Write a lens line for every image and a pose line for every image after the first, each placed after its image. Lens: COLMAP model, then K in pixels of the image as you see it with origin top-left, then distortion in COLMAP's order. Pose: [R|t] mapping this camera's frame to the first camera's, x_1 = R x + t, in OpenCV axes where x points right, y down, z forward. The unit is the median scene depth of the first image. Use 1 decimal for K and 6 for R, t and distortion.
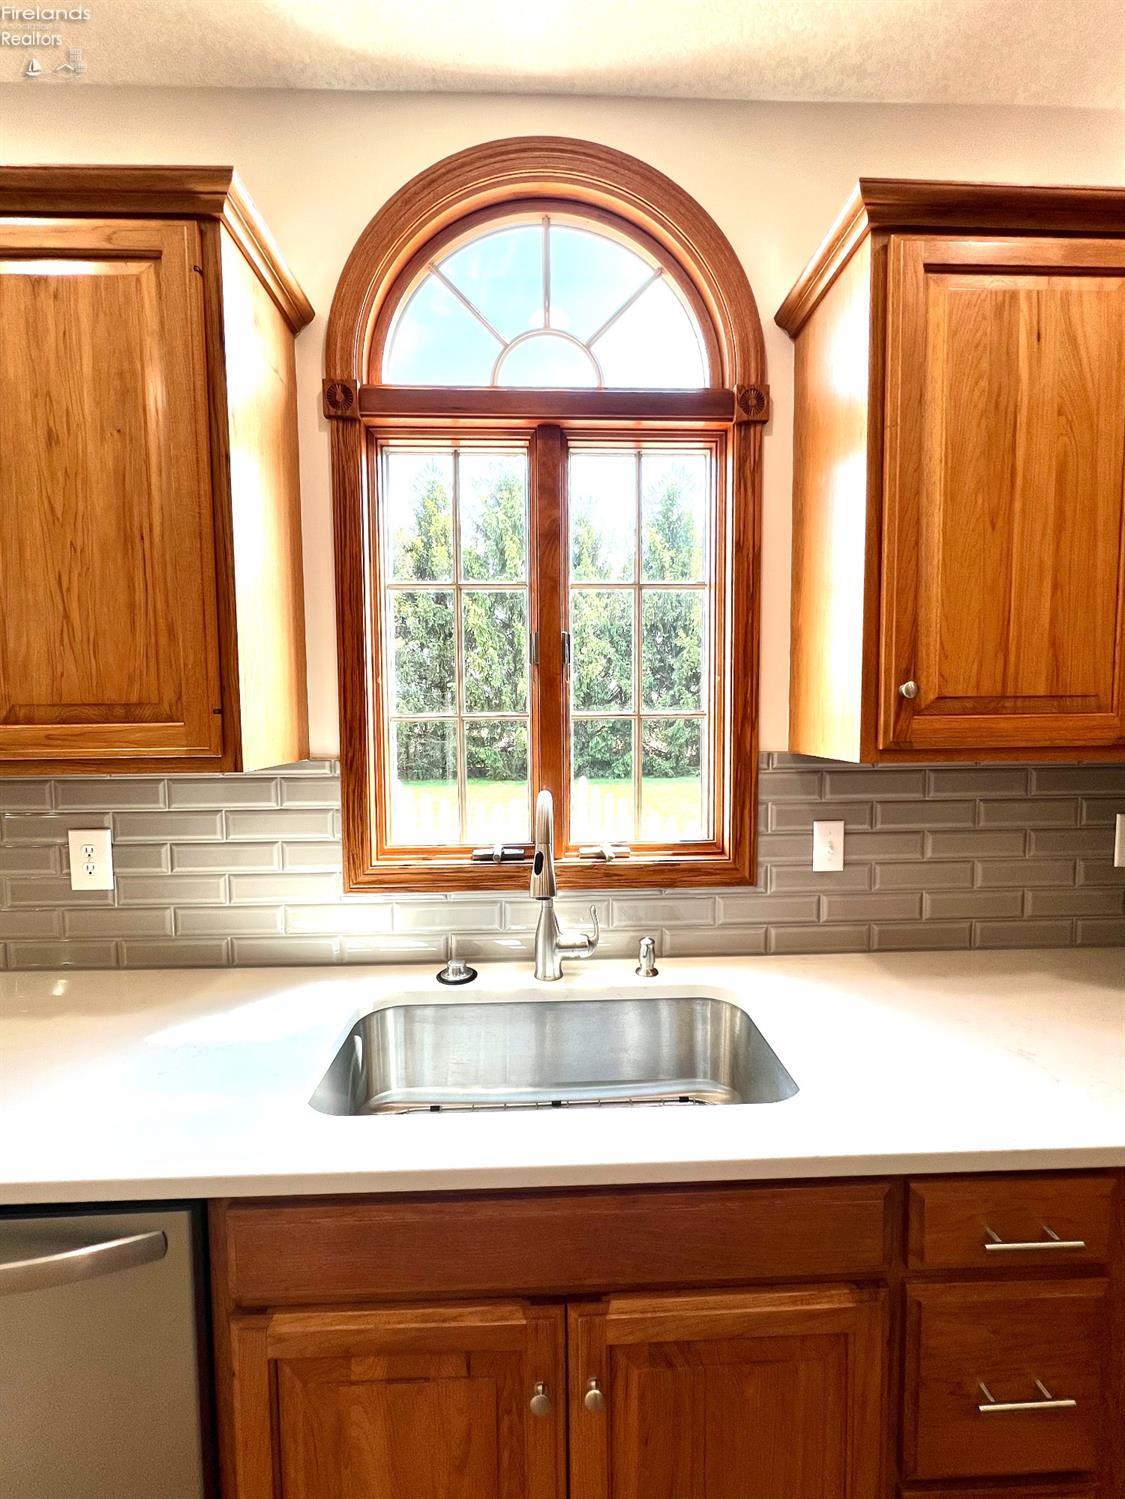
lens RADIAL K [[601.3, 0, 564.7], [0, 601.3, 747.1], [0, 0, 1]] dist [-0.005813, -0.000081]
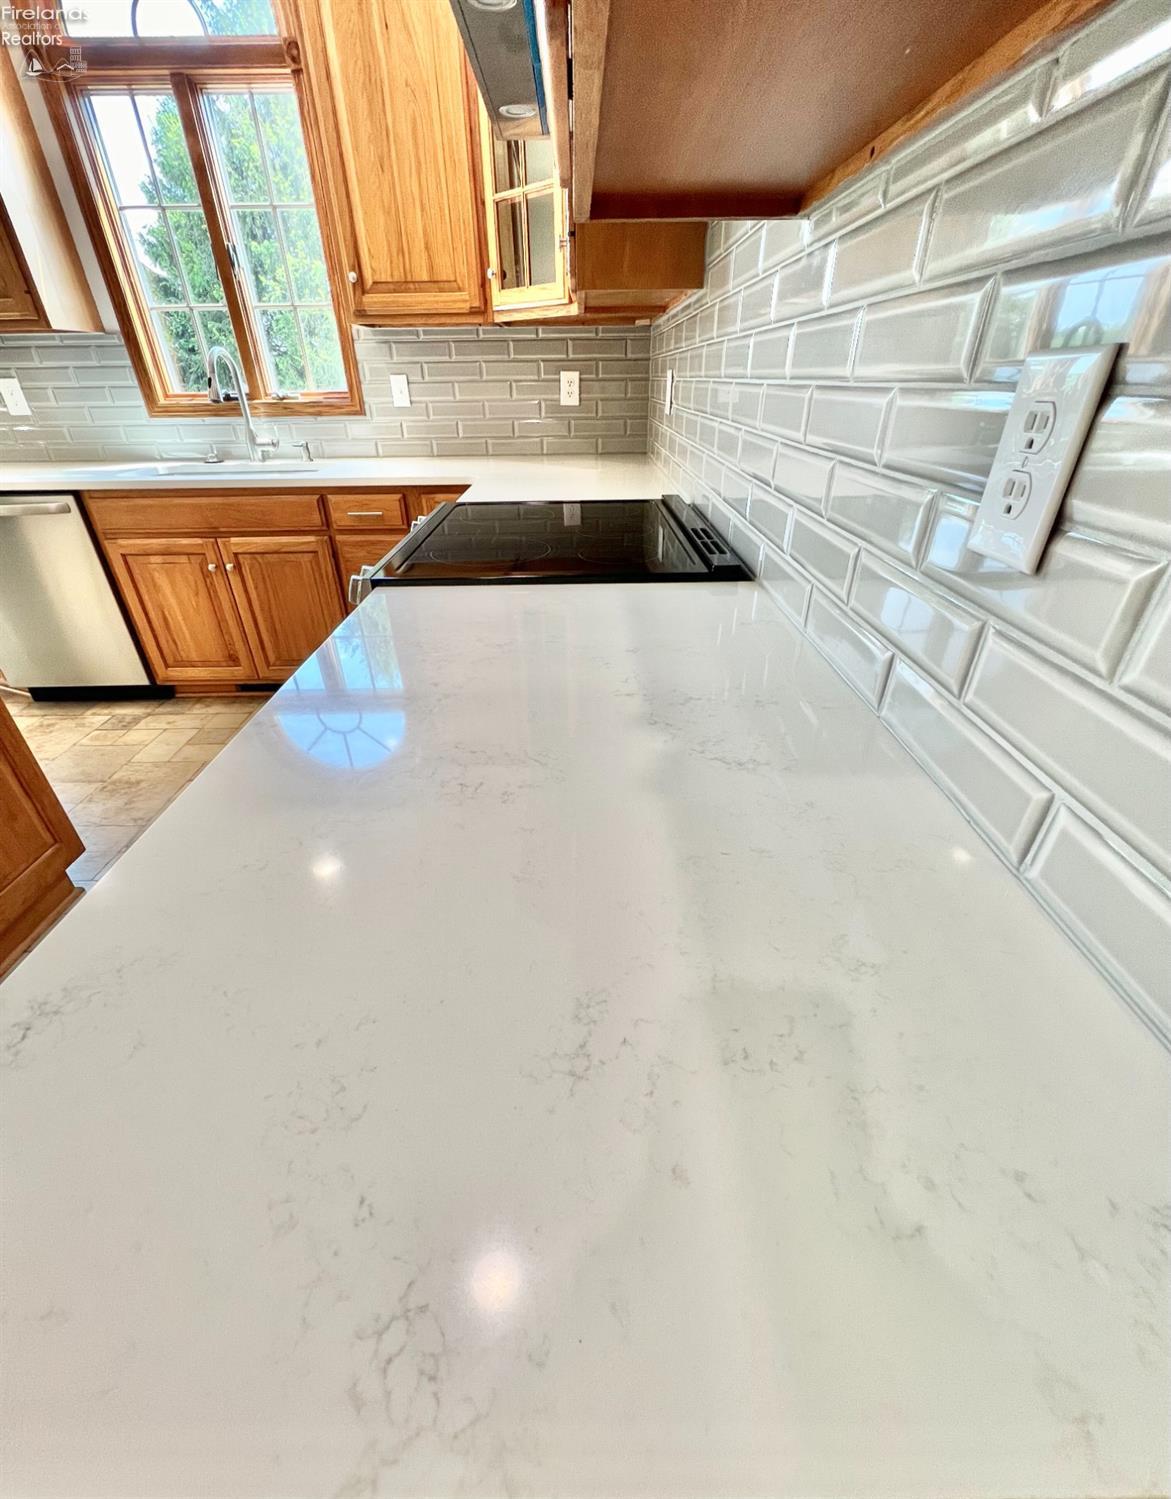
lens RADIAL K [[614.2, 0, 580.8], [0, 614.2, 758.4], [0, 0, 1]] dist [0.000001, -0.000402]
pose [[0.999250, 0.018409, -0.034057, 1.153475], [0.000224, 0.876944, 0.480593, 0.266186], [0.038713, -0.480240, 0.876282, -1.254907]]
